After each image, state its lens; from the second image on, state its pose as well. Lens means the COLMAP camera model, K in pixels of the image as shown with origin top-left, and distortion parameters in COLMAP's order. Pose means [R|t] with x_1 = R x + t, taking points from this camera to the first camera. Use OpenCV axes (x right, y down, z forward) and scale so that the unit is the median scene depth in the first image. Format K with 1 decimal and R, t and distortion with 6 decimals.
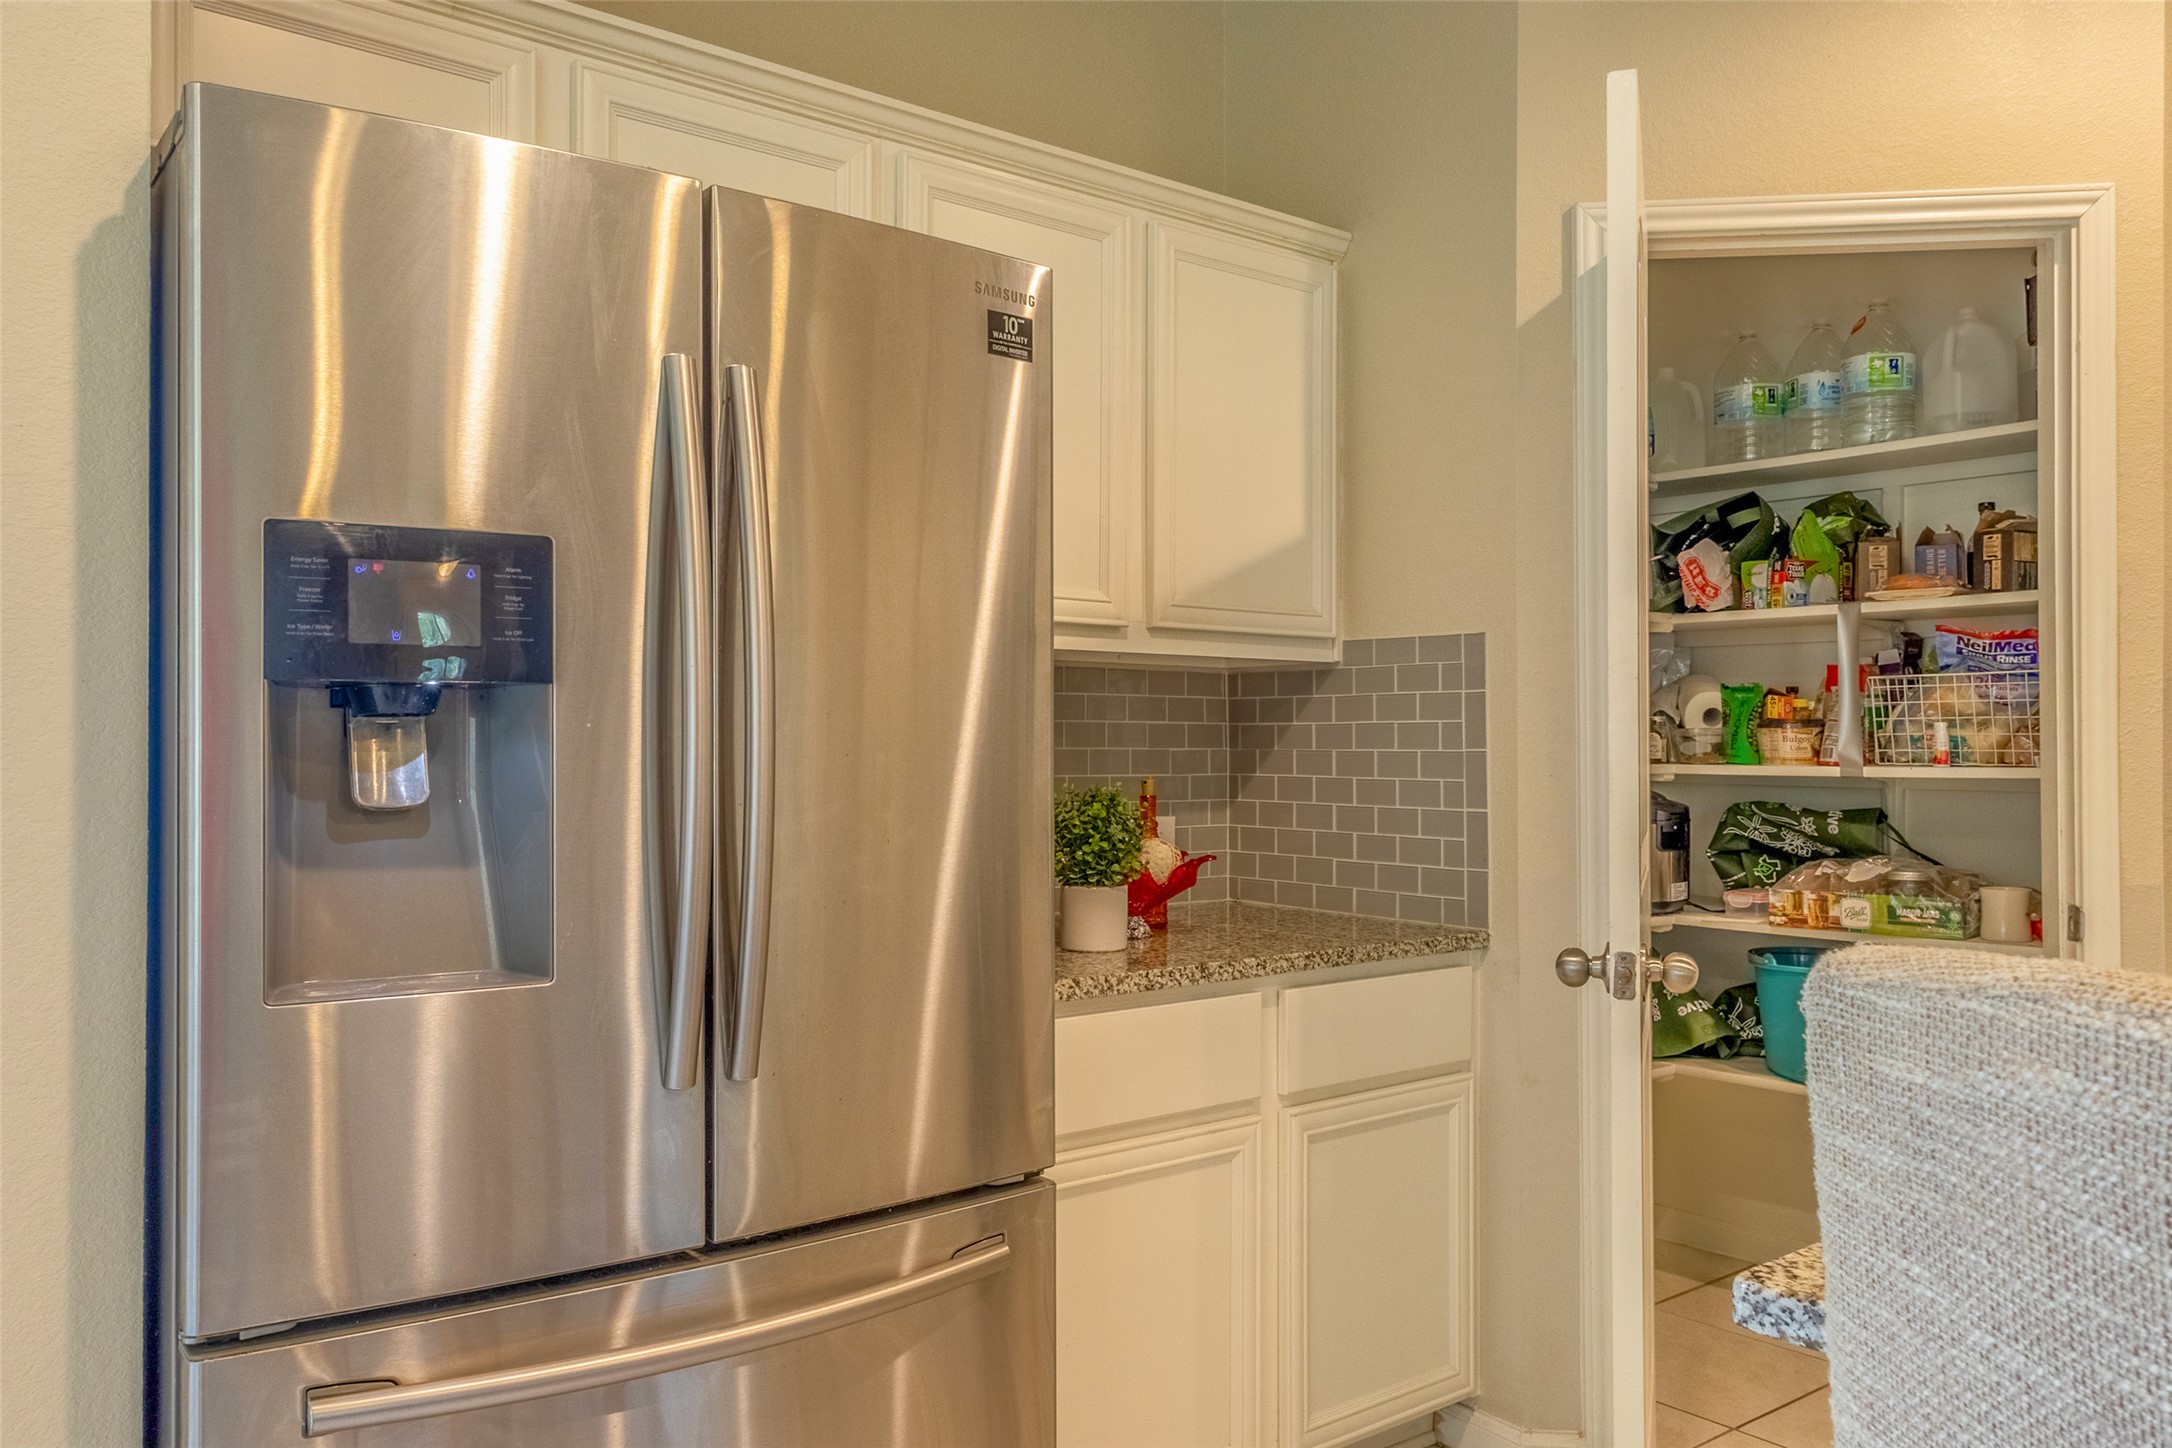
lens RADIAL K [[1612.4, 0, 1075.4], [0, 1612.4, 721.4], [0, 0, 1]] dist [-0.001017, 0.016165]
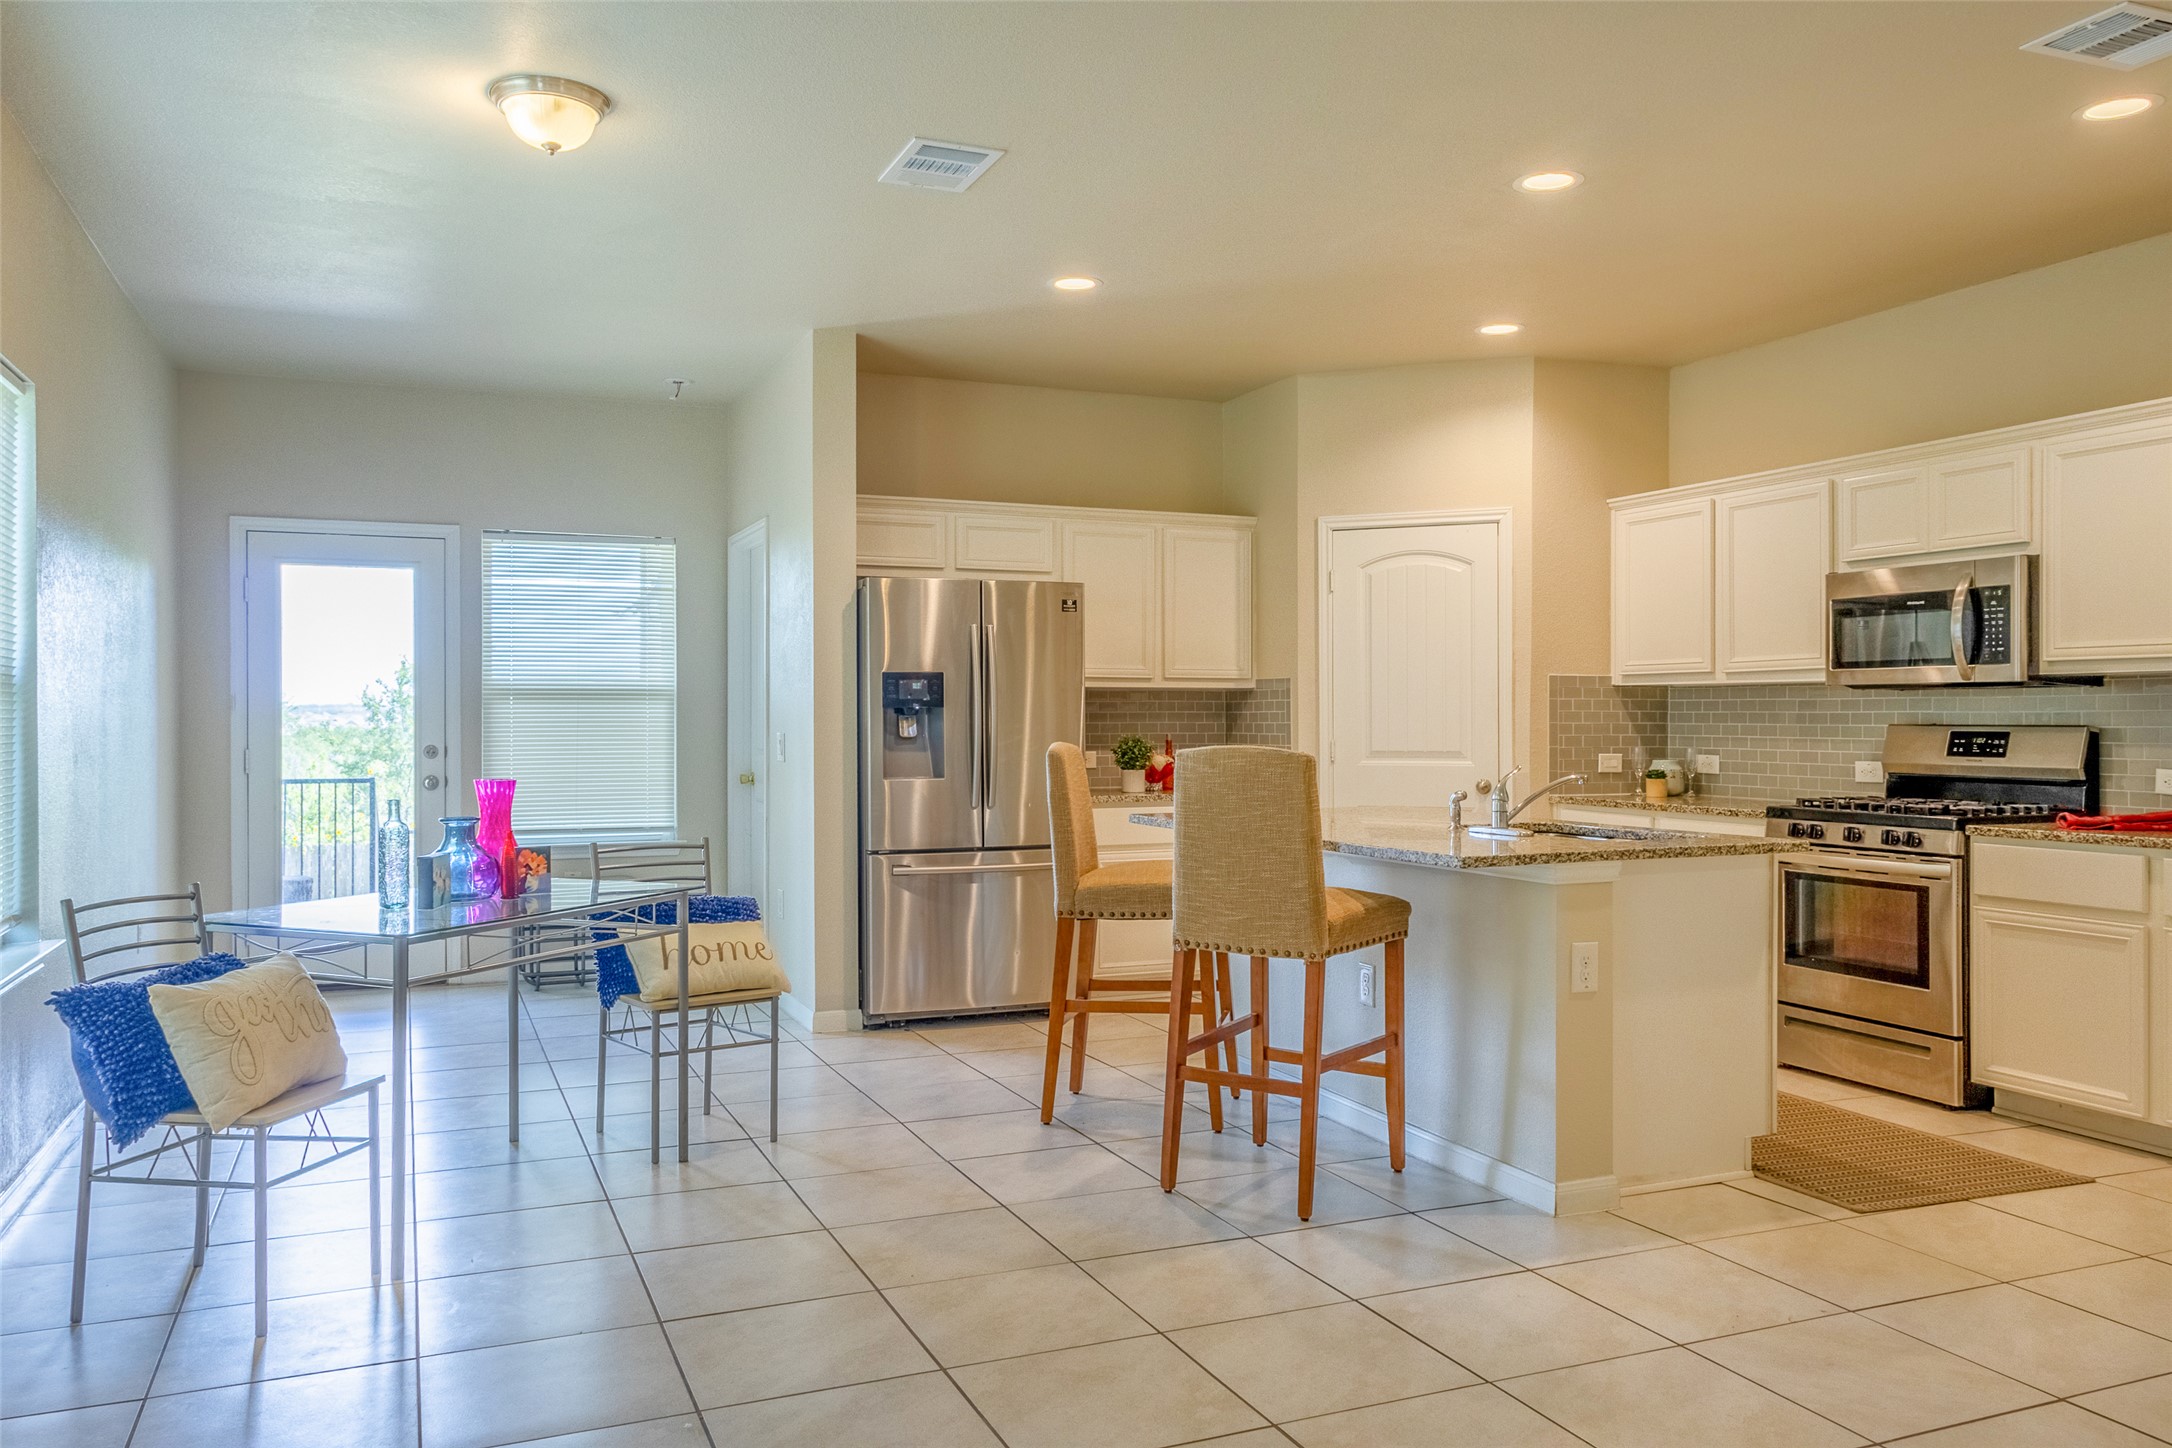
lens RADIAL K [[1612.4, 0, 1131.4], [0, 1612.4, 707.6], [0, 0, 1]] dist [-0.001017, 0.016165]
pose [[0.969950, -0.005067, -0.243252, 0.726958], [0.006745, 0.999959, 0.006065, -0.027613], [0.243211, -0.007524, 0.969944, -1.835441]]
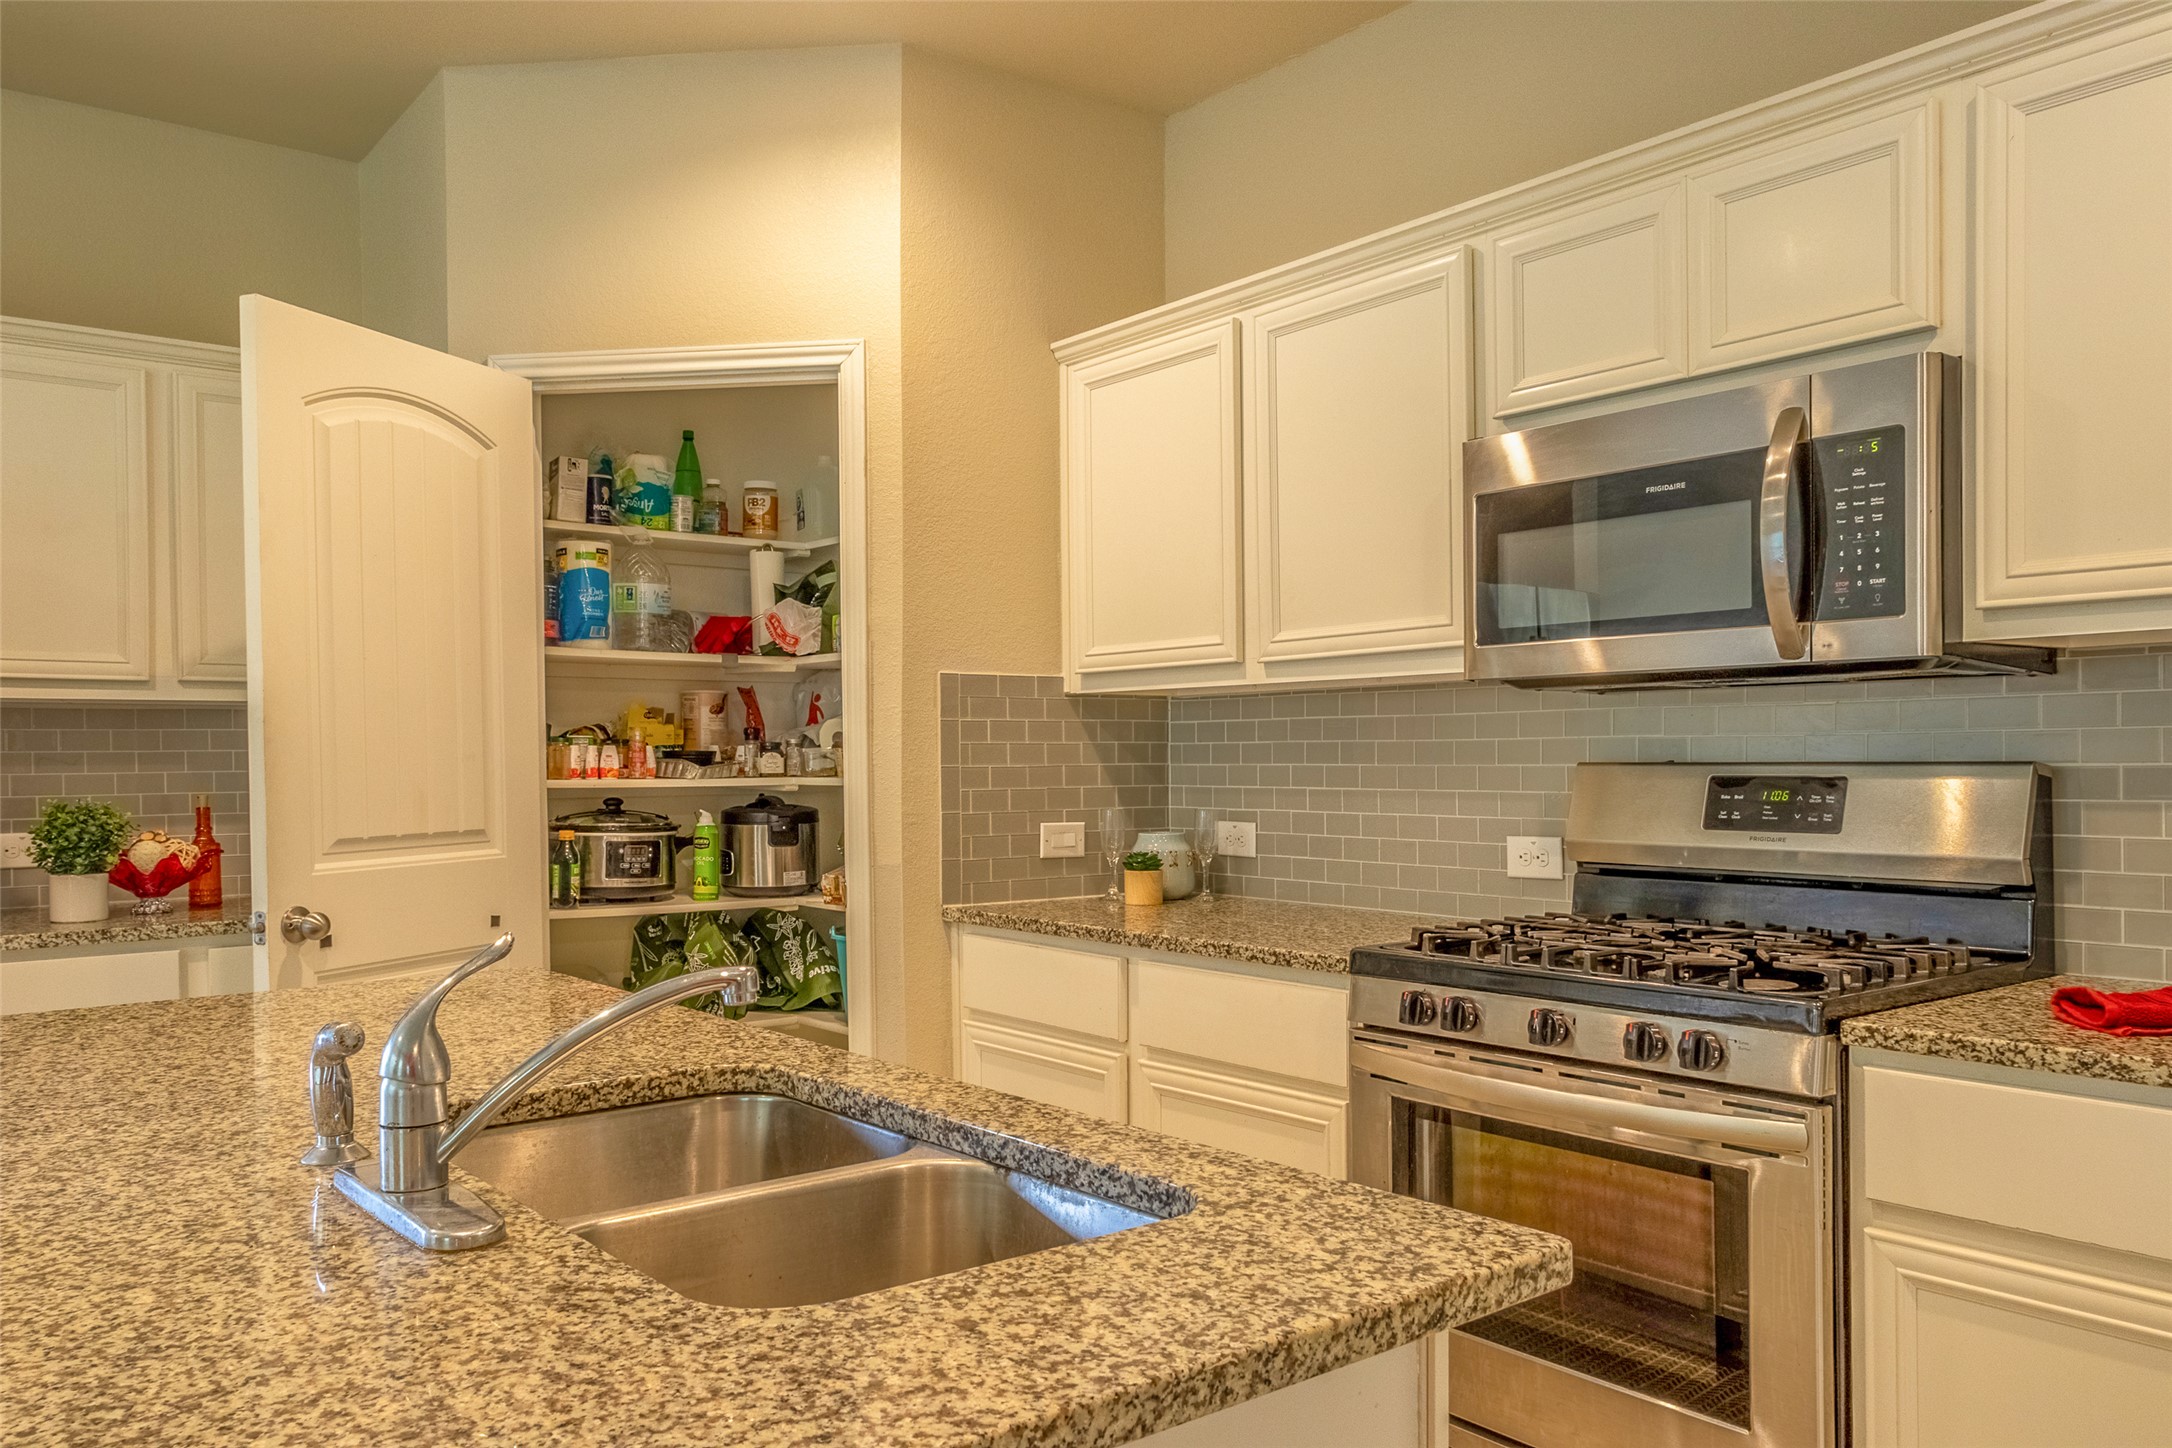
lens RADIAL K [[1612.4, 0, 1073.2], [0, 1612.4, 740.2], [0, 0, 1]] dist [-0.001017, 0.016165]
pose [[0.999775, -0.012591, -0.017066, 0.895178], [0.012629, 0.999918, 0.002127, -0.003040], [0.017038, -0.002342, 0.999852, -0.352066]]
